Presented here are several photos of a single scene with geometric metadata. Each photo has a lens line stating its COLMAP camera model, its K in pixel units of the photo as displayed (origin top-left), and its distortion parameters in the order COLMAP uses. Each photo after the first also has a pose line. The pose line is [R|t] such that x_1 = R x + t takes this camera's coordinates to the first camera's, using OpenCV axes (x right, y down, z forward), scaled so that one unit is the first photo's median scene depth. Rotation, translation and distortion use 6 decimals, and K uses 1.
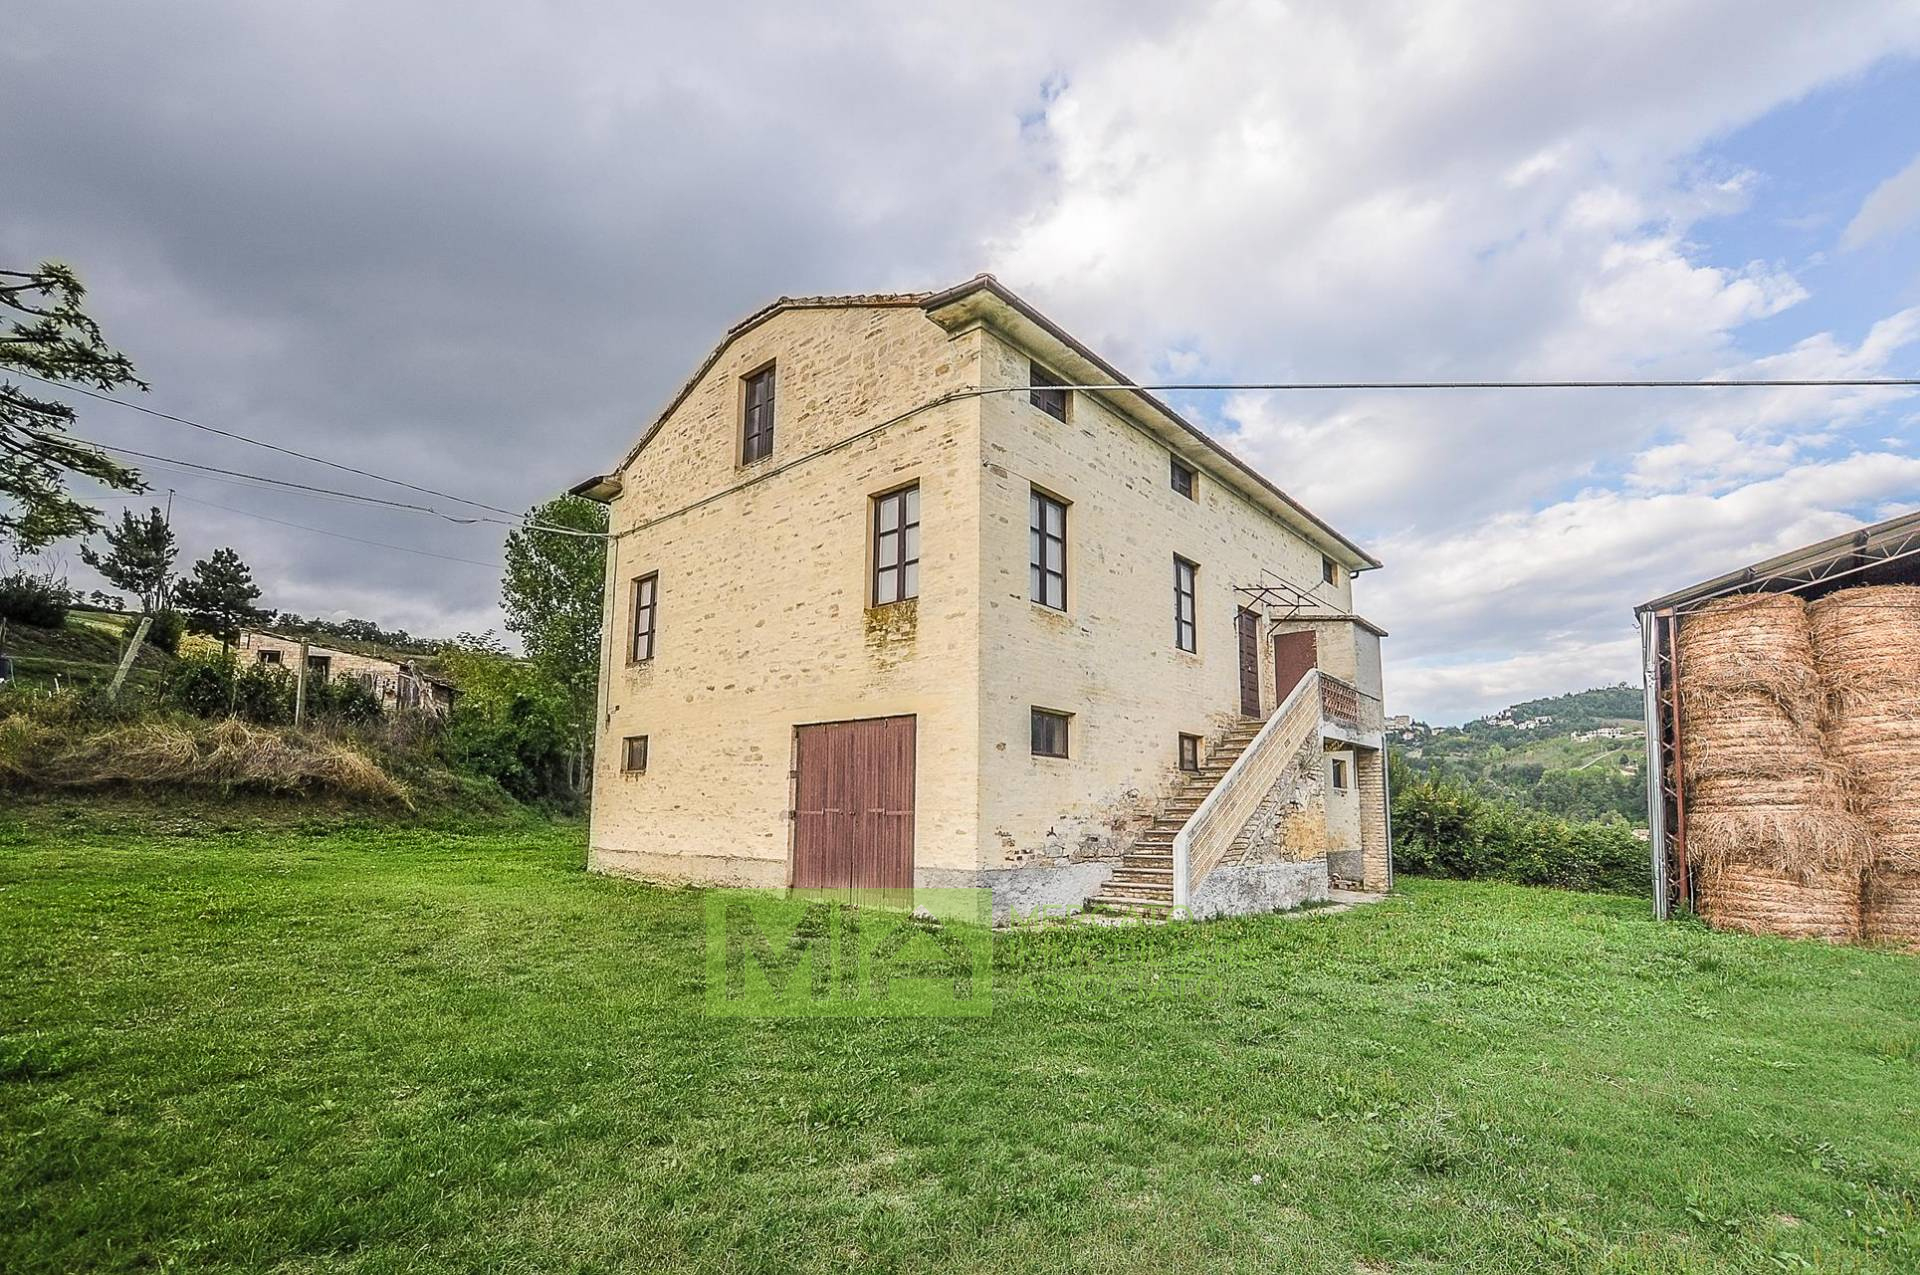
lens RADIAL K [[859.6, 0, 962.2], [0, 859.6, 698.5], [0, 0, 1]] dist [-0.027334, 0.001879]
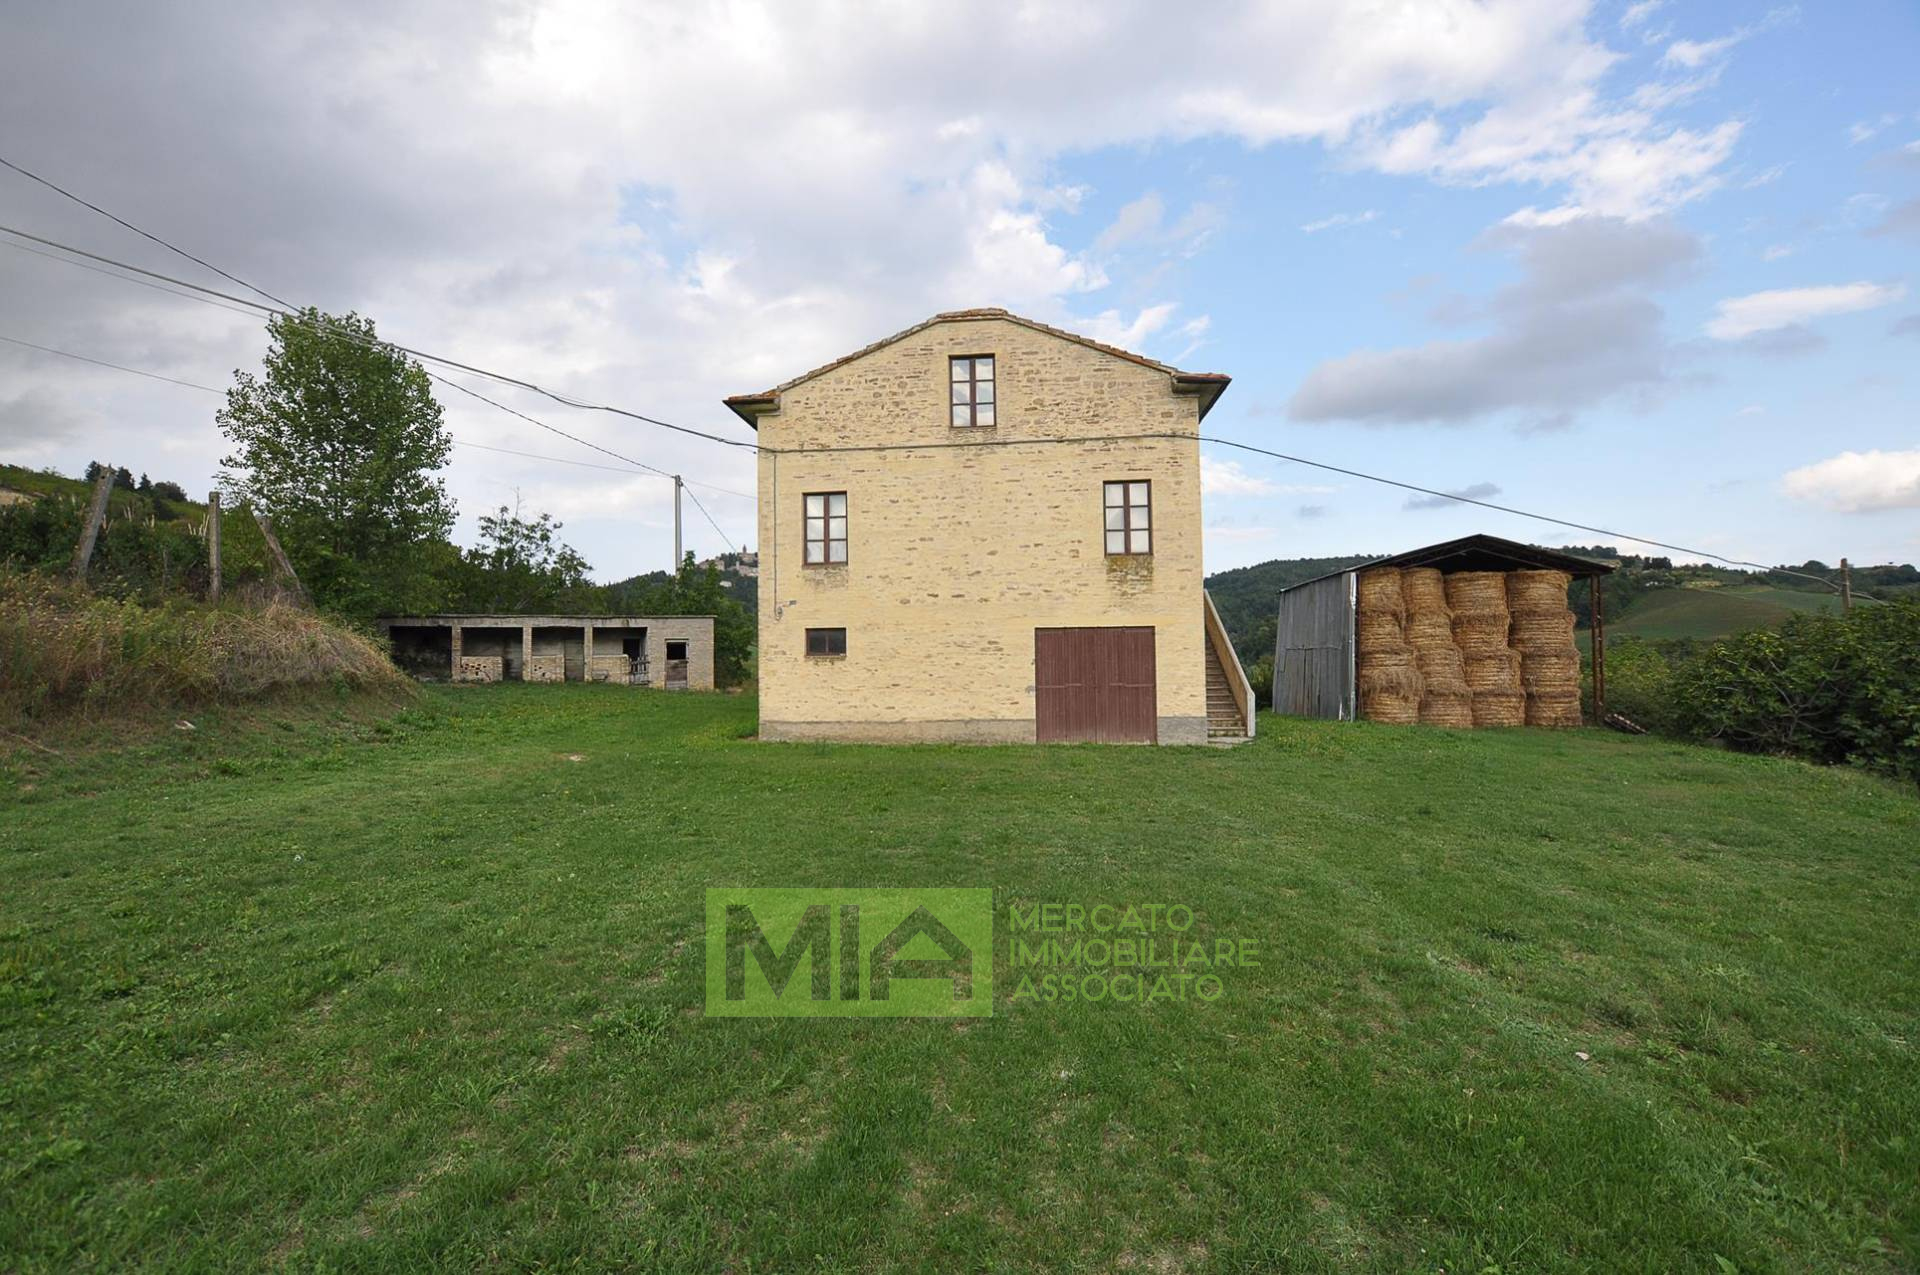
lens RADIAL K [[821.2, 0, 923.3], [0, 821.2, 611.1], [0, 0, 1]] dist [-0.025881, 0.001140]
pose [[0.823263, 0.009682, 0.567578, -1.141537], [-0.055955, 0.996369, 0.064165, -0.076094], [-0.564896, -0.084583, 0.820815, -0.039772]]
